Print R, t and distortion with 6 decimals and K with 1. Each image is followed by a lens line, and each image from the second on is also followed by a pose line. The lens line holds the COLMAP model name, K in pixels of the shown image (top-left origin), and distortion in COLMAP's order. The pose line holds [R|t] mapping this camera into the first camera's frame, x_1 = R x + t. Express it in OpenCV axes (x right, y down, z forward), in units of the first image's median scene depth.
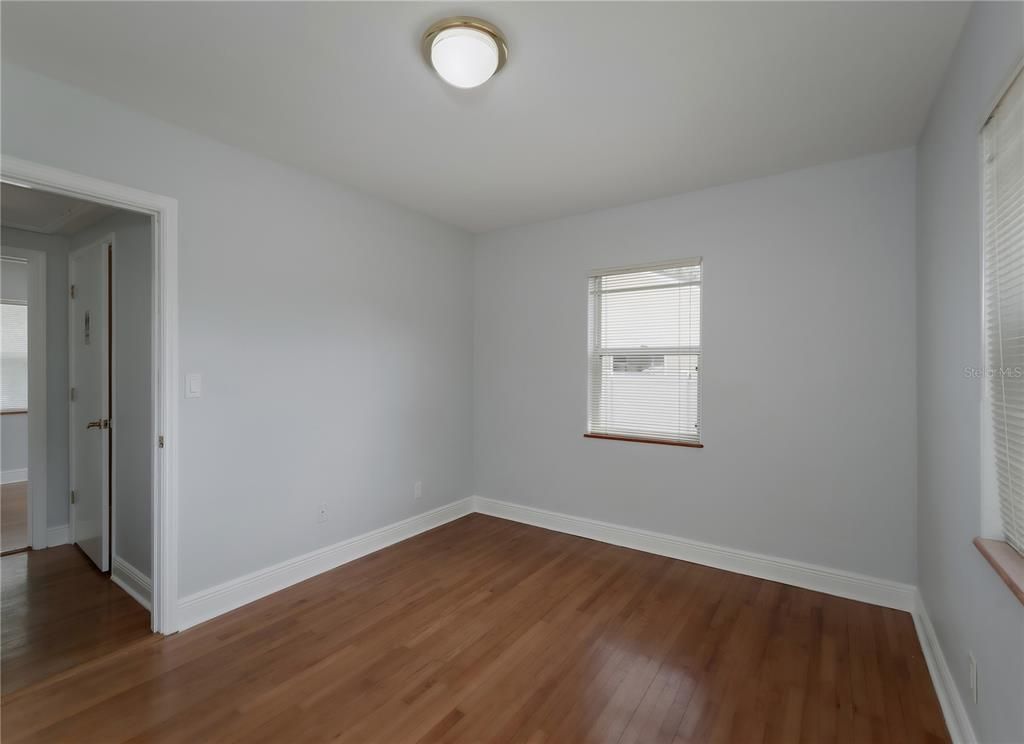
lens RADIAL K [[465.7, 0, 514.4], [0, 465.7, 366.9], [0, 0, 1]] dist [-0.000986, 0.000043]
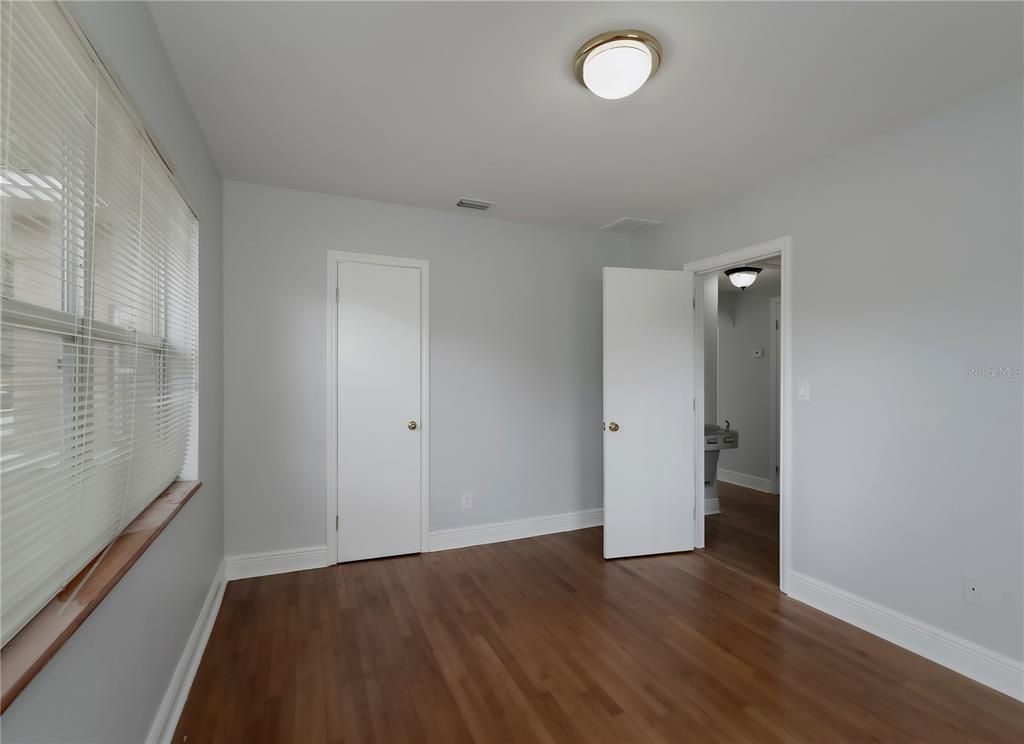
lens RADIAL K [[465.7, 0, 514.4], [0, 465.7, 366.9], [0, 0, 1]] dist [-0.000986, 0.000043]
pose [[-0.520046, -0.011500, -0.854061, 0.722317], [0.000311, 0.999907, -0.013654, -0.004097], [0.854138, -0.007367, -0.519994, 1.098271]]
